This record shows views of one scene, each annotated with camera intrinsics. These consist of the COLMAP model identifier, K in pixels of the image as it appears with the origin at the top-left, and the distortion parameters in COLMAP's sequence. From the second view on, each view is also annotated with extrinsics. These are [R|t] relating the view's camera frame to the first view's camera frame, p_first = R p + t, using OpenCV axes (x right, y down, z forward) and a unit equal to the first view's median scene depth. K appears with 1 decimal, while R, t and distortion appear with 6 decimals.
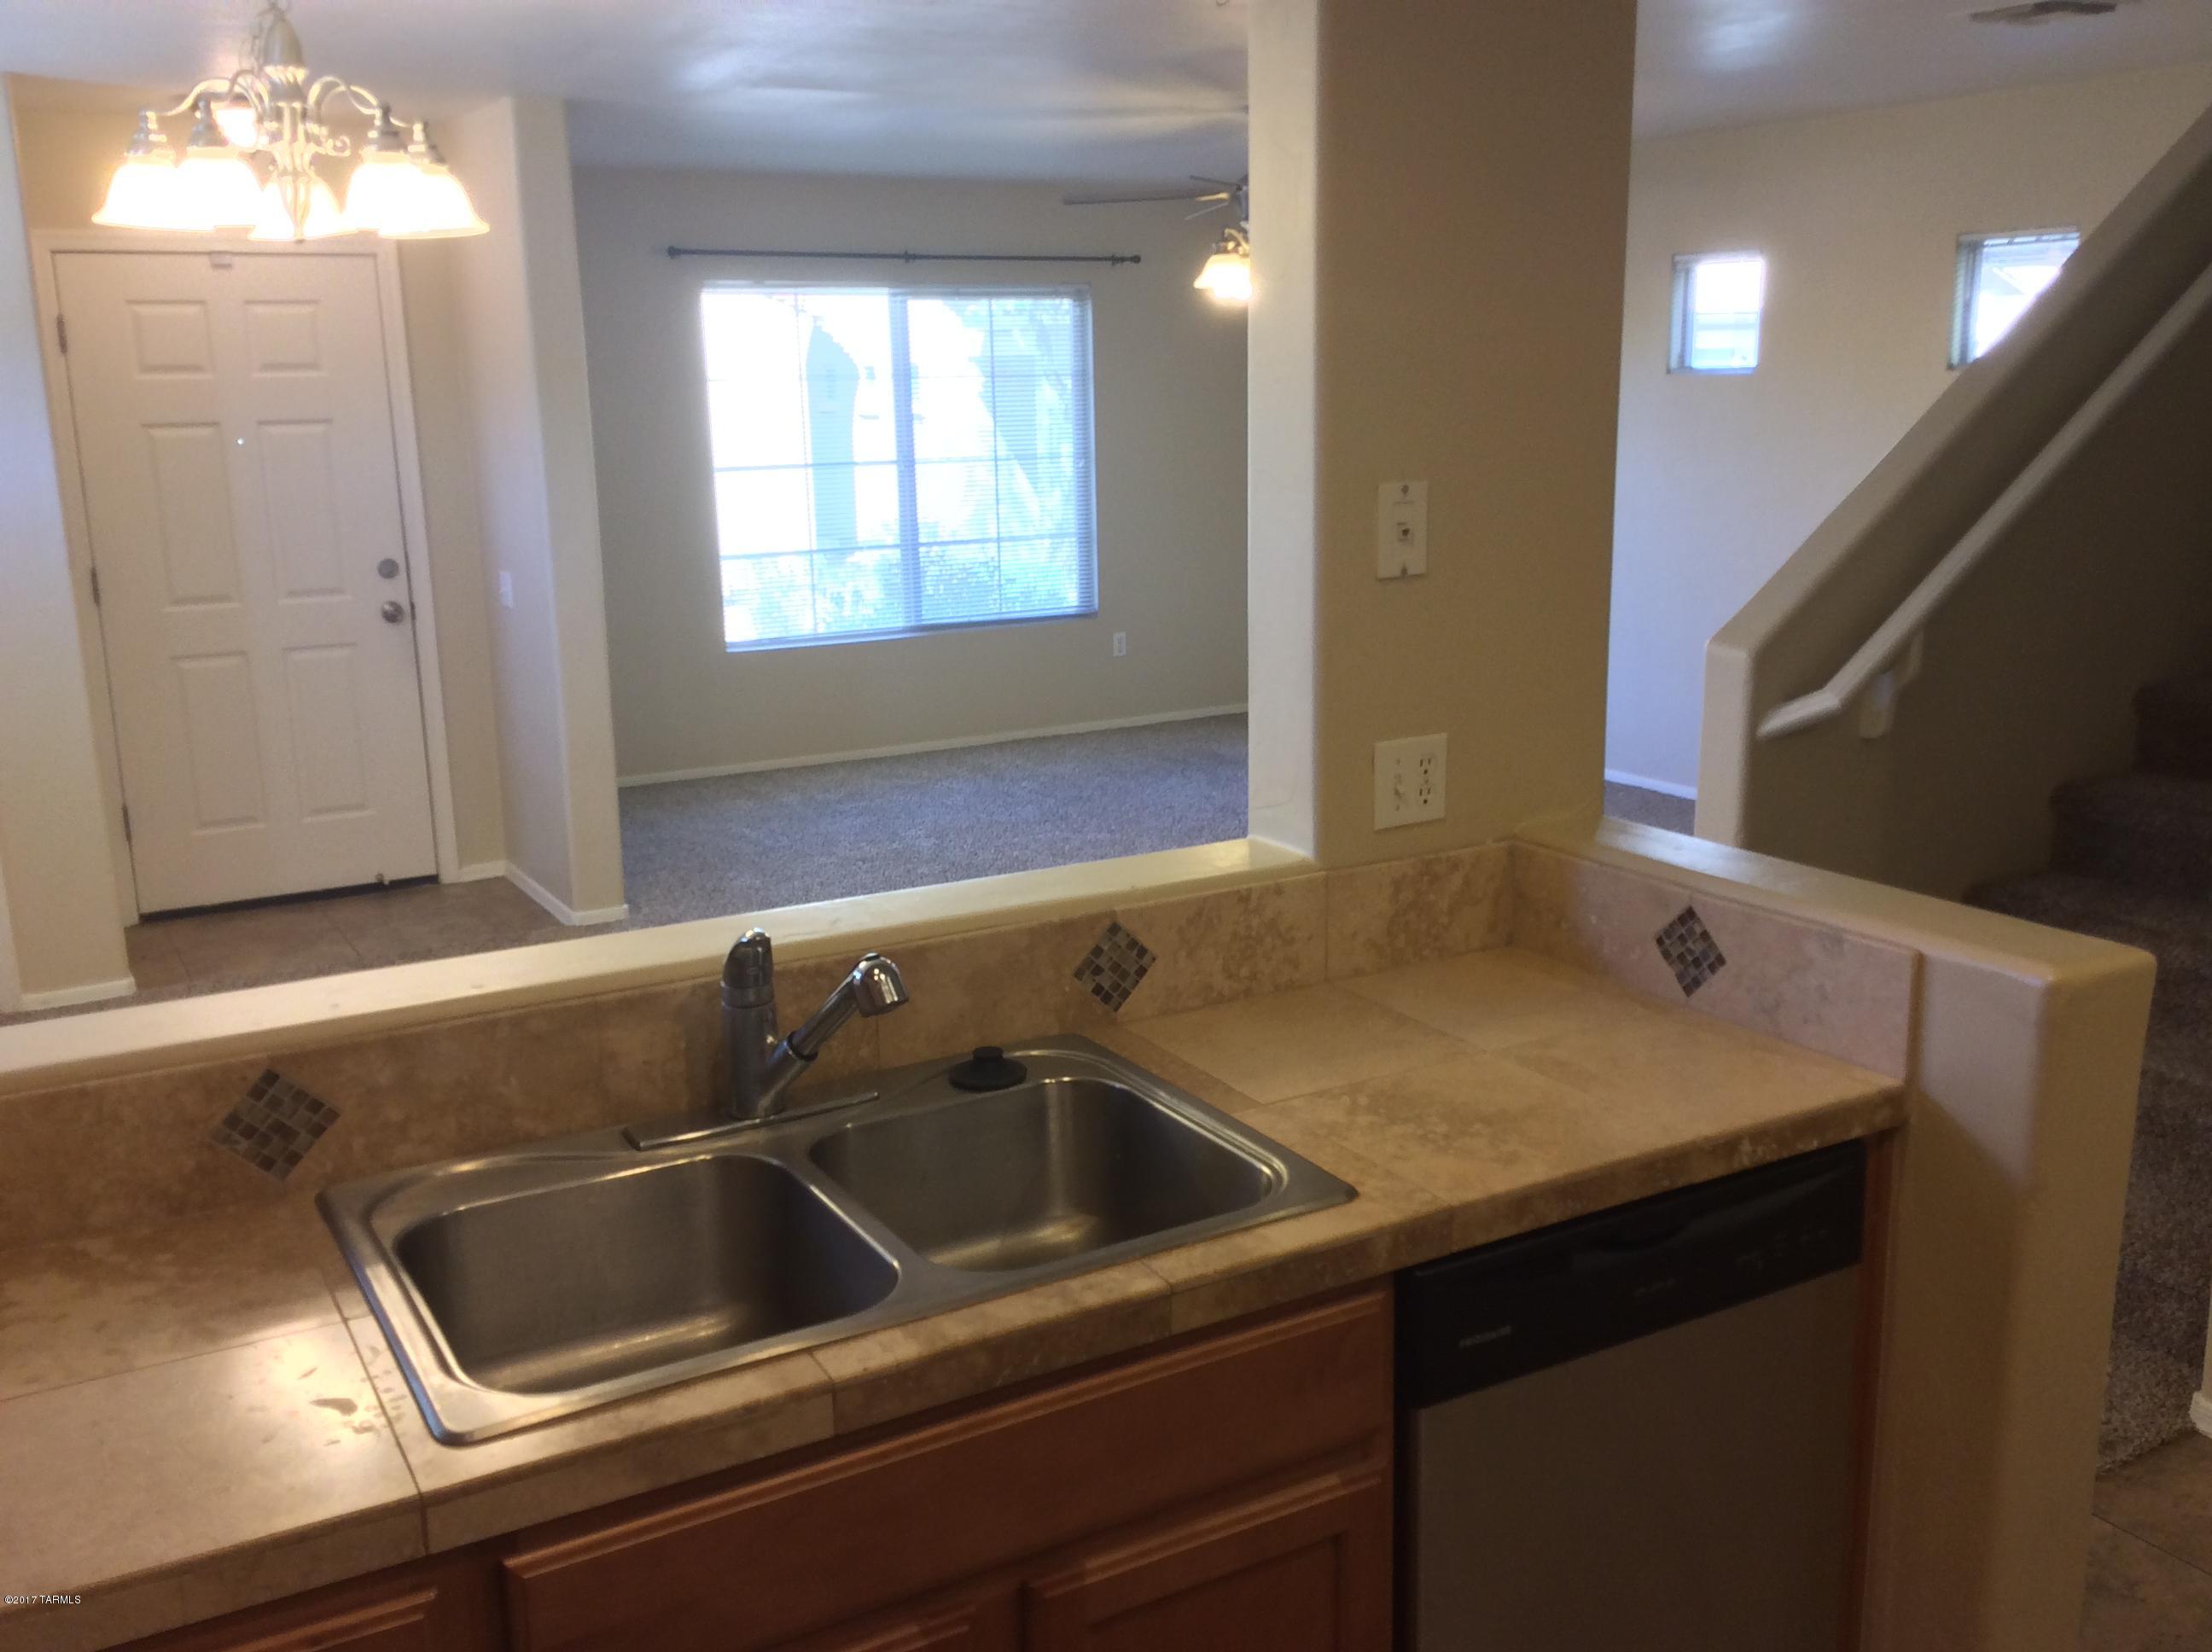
lens RADIAL K [[1988.3, 0, 1097.1], [0, 1988.3, 840.4], [0, 0, 1]] dist [0.112334, -0.191974]
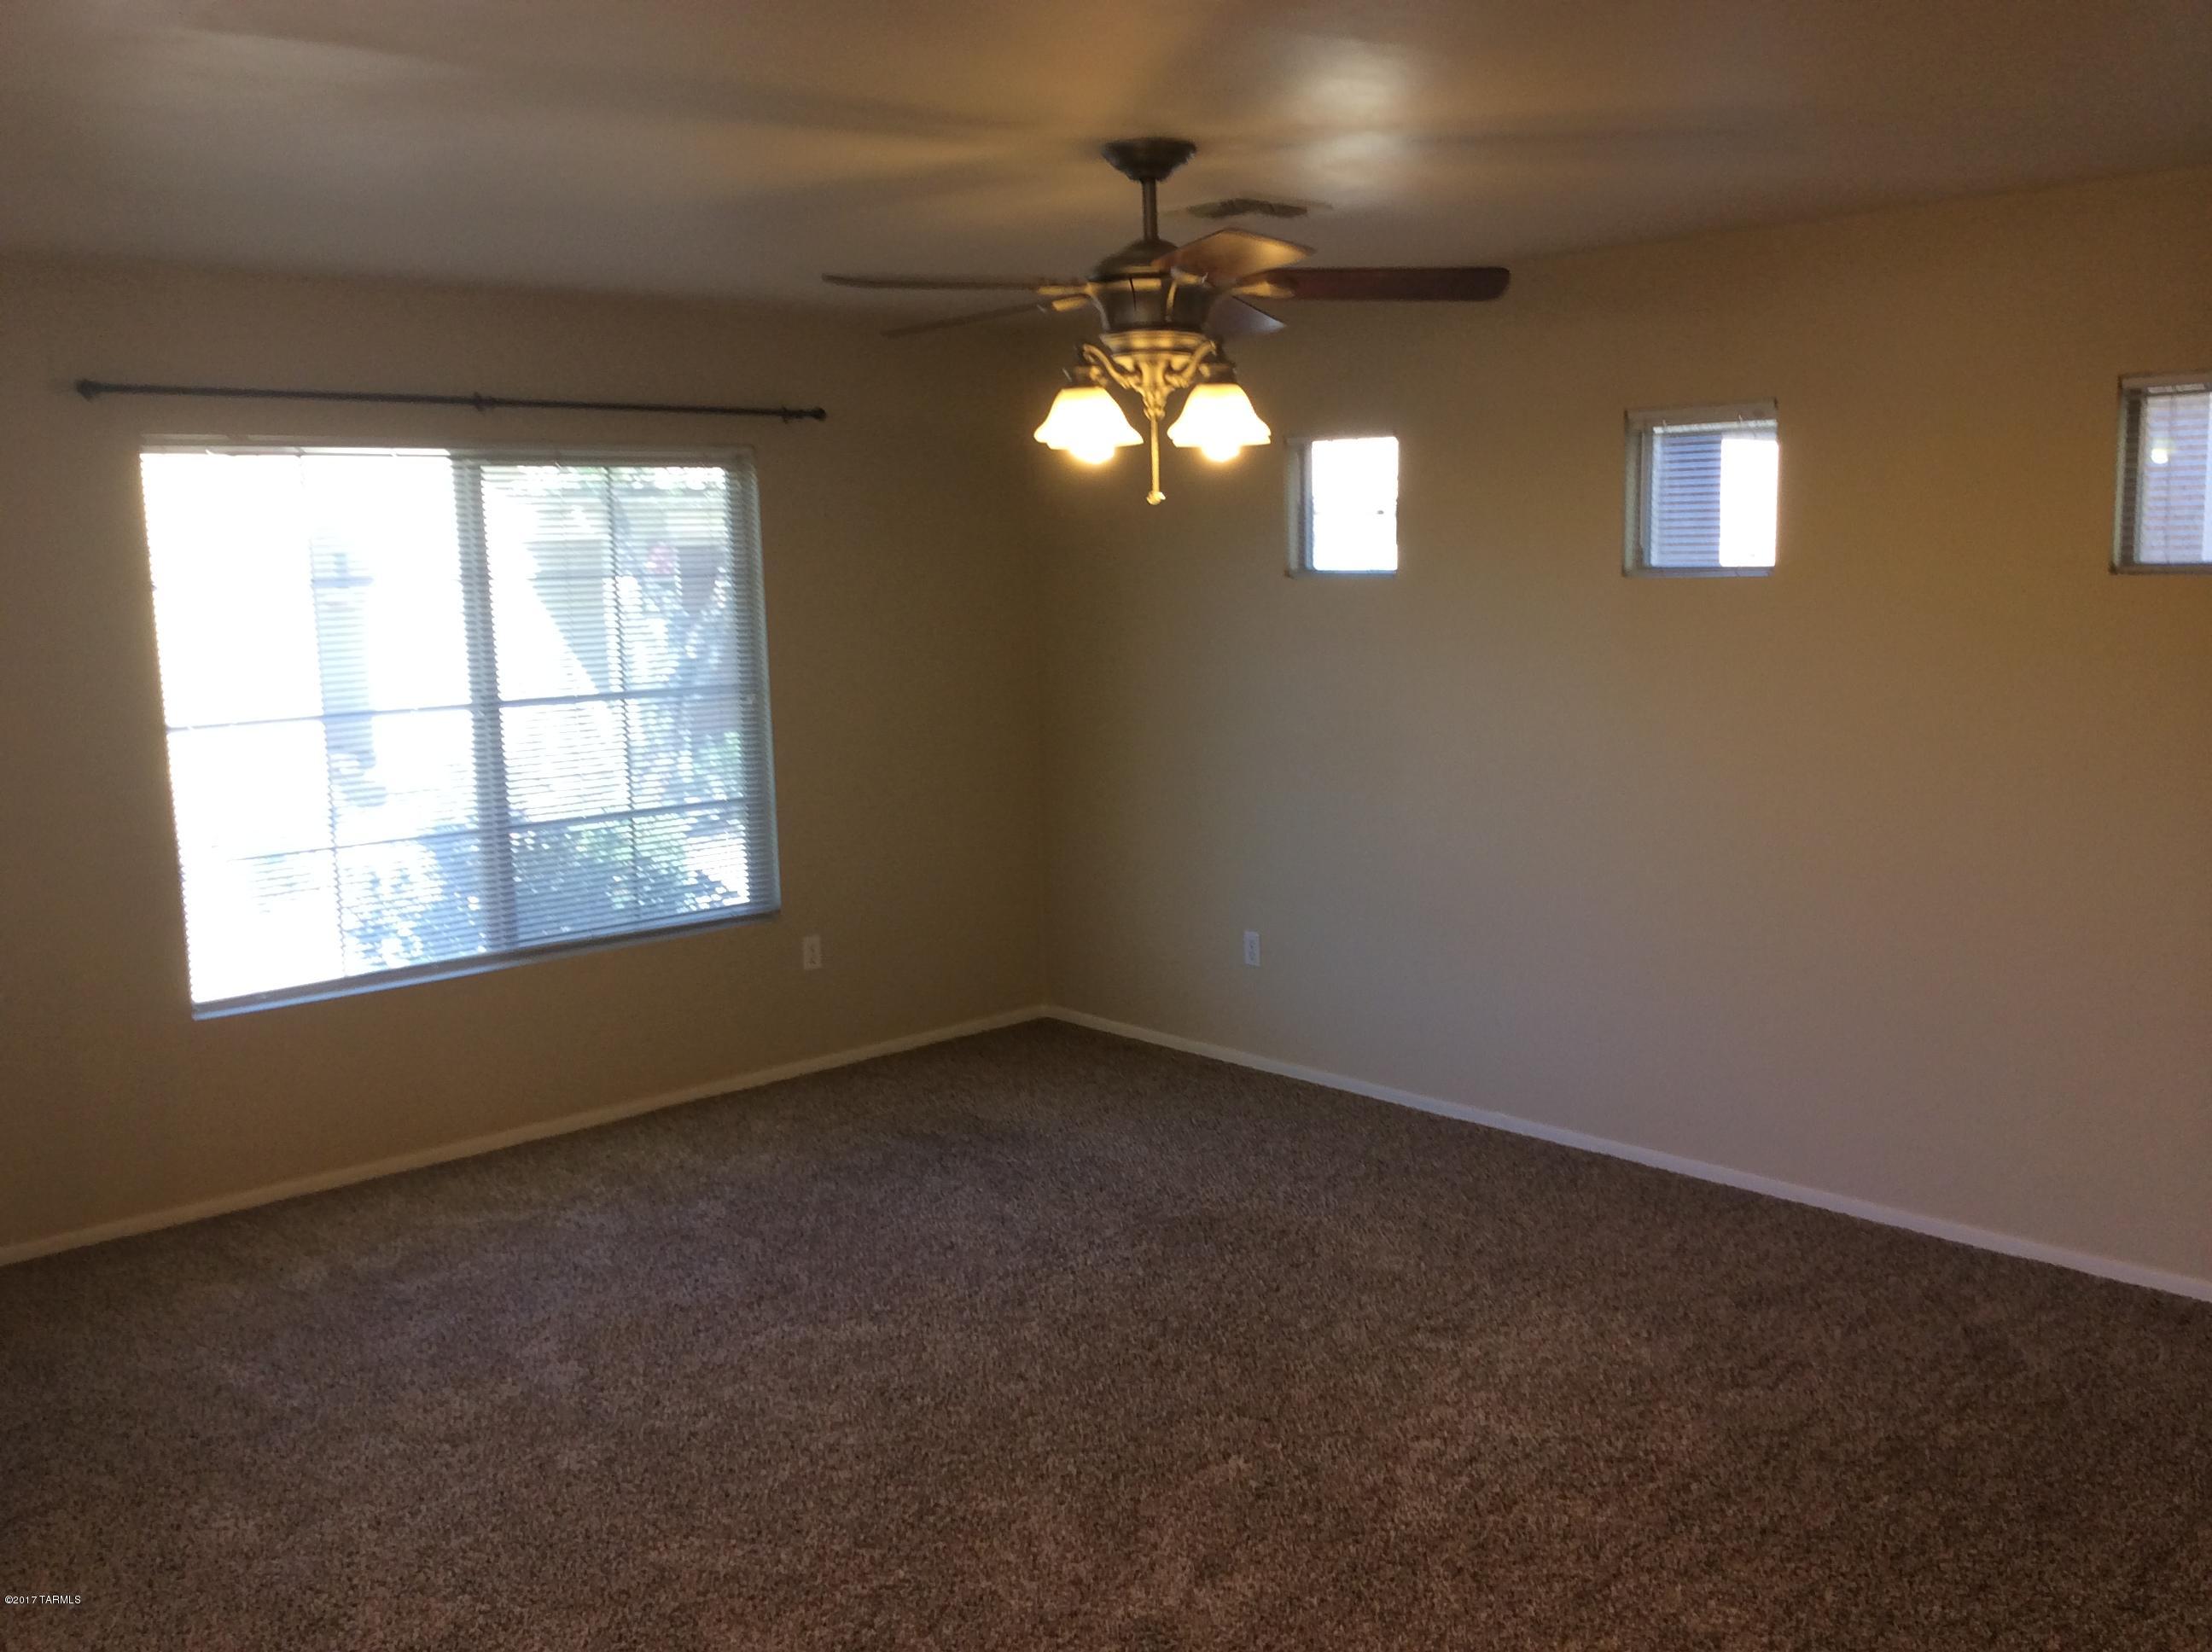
lens RADIAL K [[1988.3, 0, 1097.1], [0, 1988.3, 840.4], [0, 0, 1]] dist [0.112334, -0.191974]
pose [[0.973649, -0.036401, 0.225128, -0.052007], [0.055820, 0.995190, -0.080502, -0.083918], [-0.221115, 0.090947, 0.970998, 0.329067]]
